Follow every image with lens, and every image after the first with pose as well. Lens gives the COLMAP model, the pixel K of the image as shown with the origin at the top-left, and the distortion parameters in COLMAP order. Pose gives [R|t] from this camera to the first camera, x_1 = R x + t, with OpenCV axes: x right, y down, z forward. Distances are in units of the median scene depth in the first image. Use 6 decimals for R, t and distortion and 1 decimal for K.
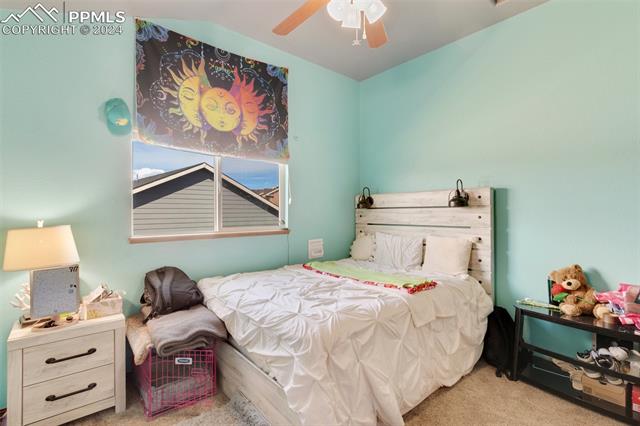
lens RADIAL K [[297.9, 0, 320.9], [0, 297.9, 210.9], [0, 0, 1]] dist [0.002734, -0.002370]
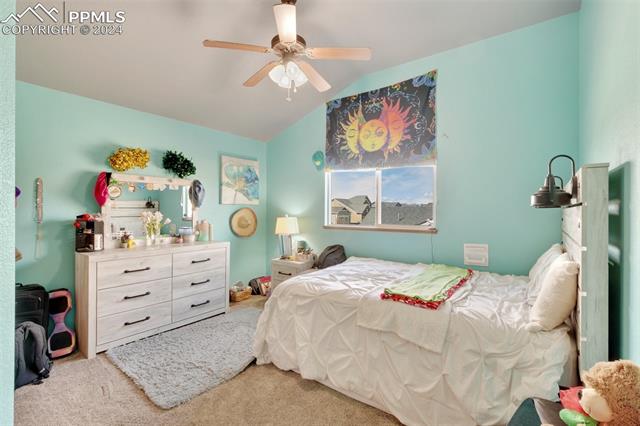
lens RADIAL K [[297.9, 0, 322.3], [0, 297.9, 212.3], [0, 0, 1]] dist [0.002734, -0.002370]
pose [[0.244767, 0.008359, -0.969546, 0.896177], [-0.000435, 0.999964, 0.008512, -0.004870], [0.969582, -0.001661, 0.244762, 0.440000]]
